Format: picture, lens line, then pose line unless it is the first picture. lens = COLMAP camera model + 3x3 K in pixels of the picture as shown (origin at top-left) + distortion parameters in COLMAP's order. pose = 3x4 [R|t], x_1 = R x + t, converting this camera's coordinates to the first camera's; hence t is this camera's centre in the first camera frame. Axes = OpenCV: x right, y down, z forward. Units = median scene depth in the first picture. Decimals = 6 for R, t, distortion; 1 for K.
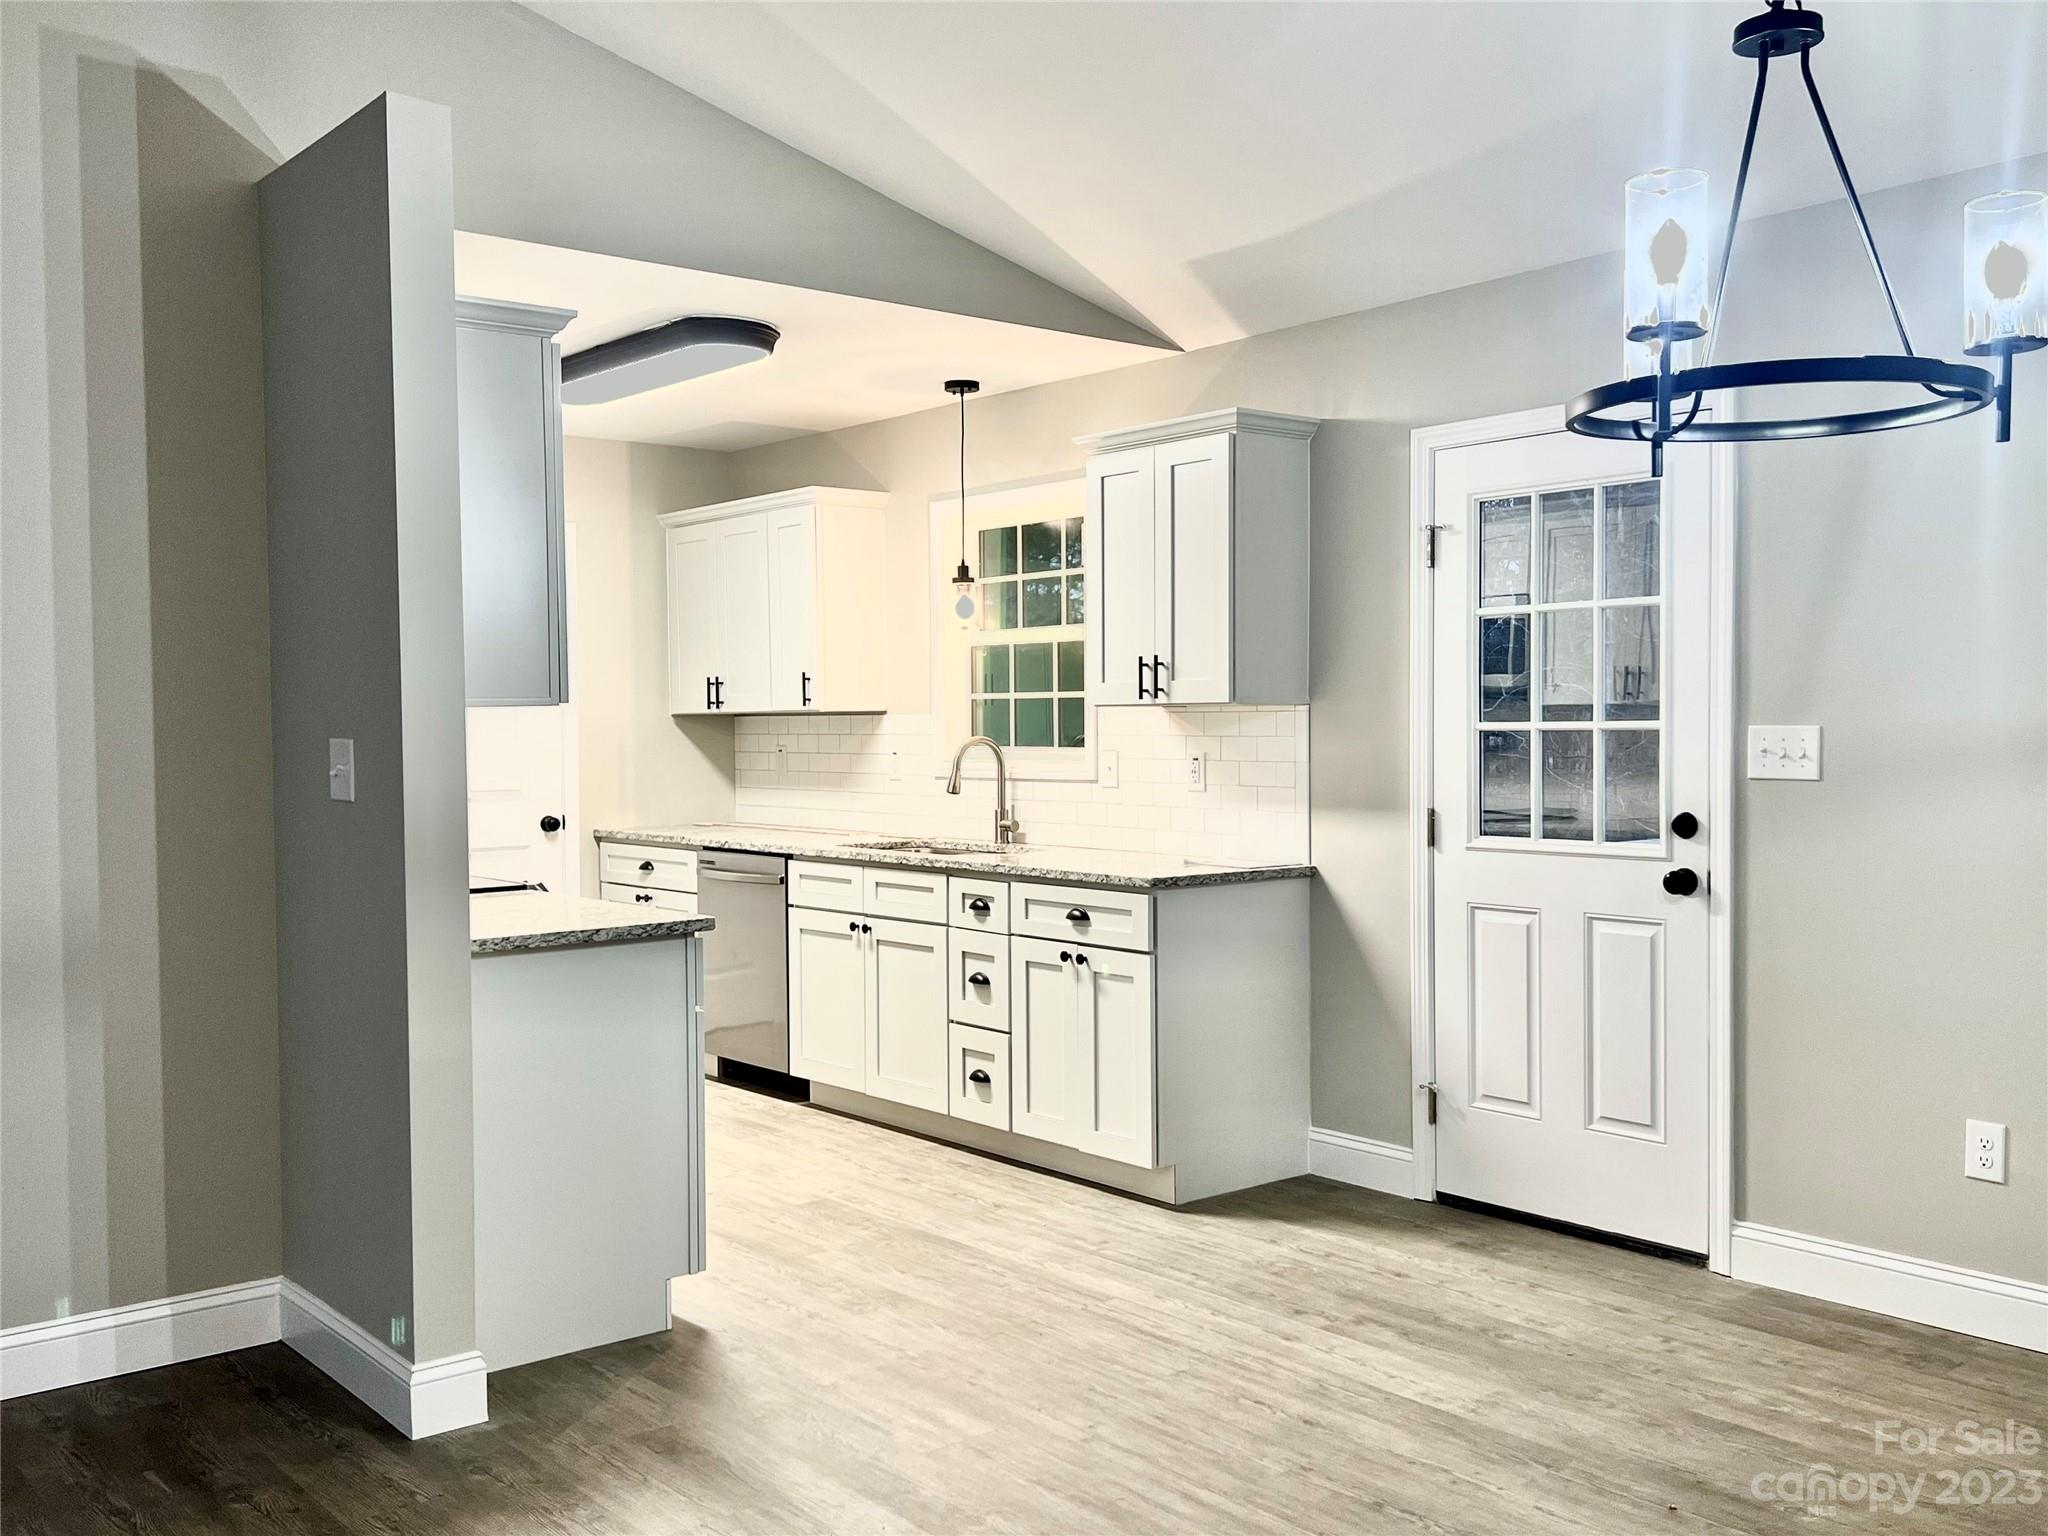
lens RADIAL K [[1875.4, 0, 1031.9], [0, 1875.4, 767.4], [0, 0, 1]] dist [0.078722, 0.000000]
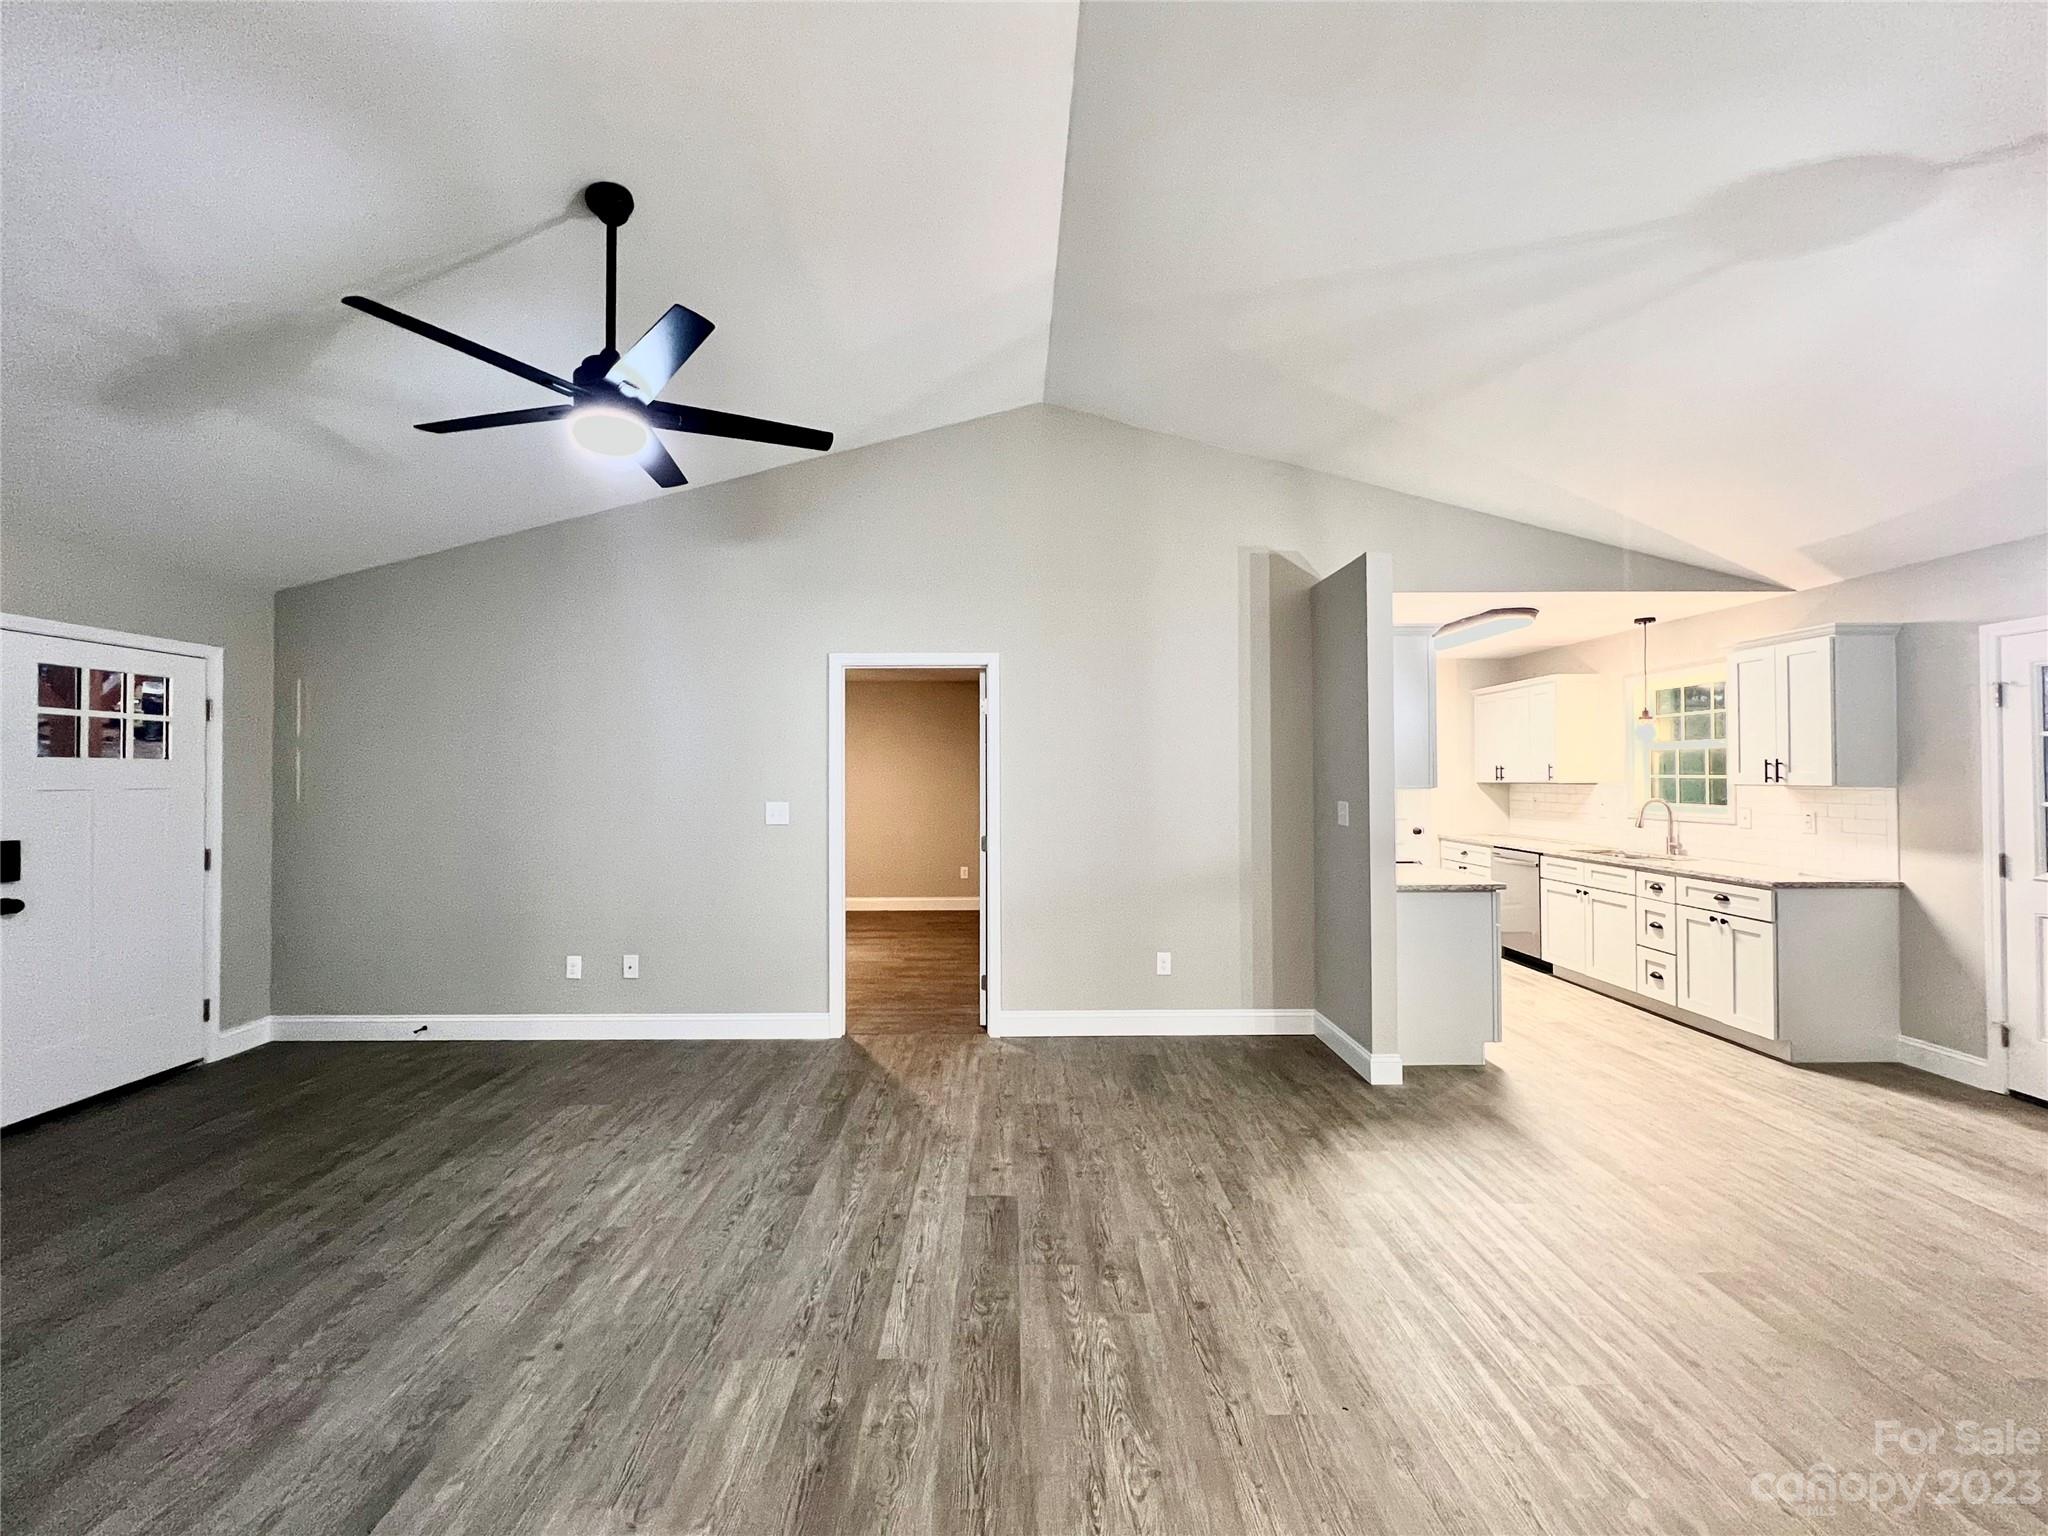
lens RADIAL K [[848.1, 0, 1021.7], [0, 848.1, 761.7], [0, 0, 1]] dist [0.005472, -0.000076]
pose [[0.783010, -0.002522, -0.622003, 0.006703], [-0.019668, 0.999391, -0.028810, -0.020227], [0.621698, 0.034792, 0.782484, -0.118161]]
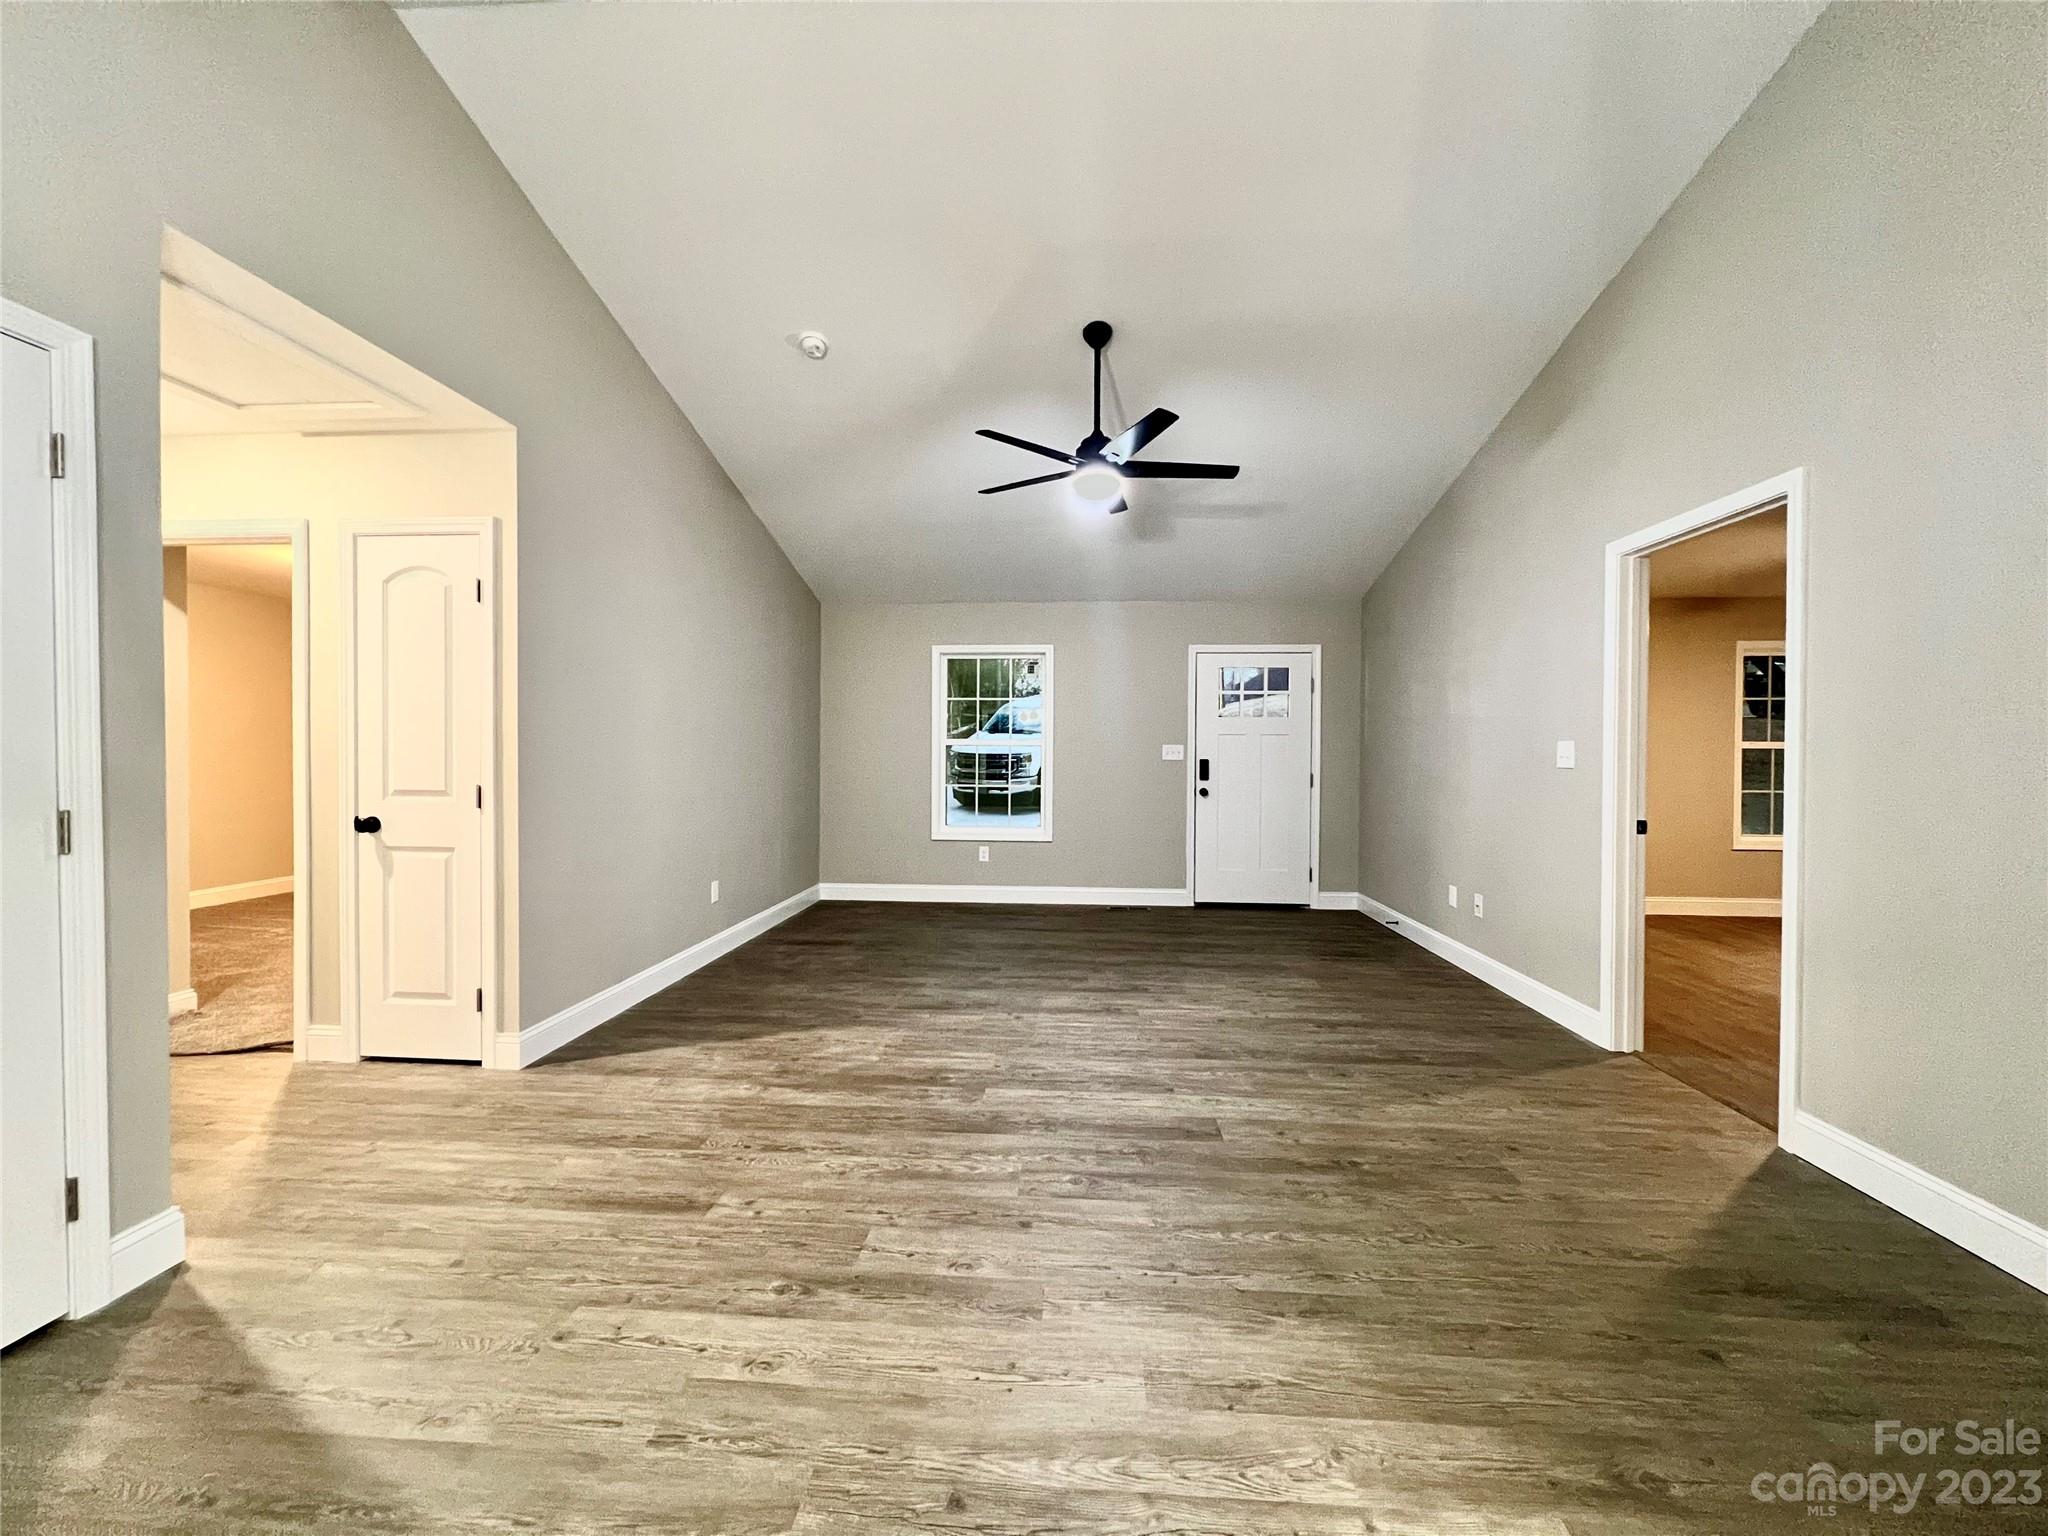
lens RADIAL K [[840.8, 0, 1023.7], [0, 840.8, 769.5], [0, 0, 1]] dist [-0.008633, 0.000205]
pose [[-0.695063, 0.012958, -0.718832, 0.091531], [-0.020961, 0.999047, 0.038277, 0.006130], [0.718643, 0.041672, -0.694129, 0.520410]]
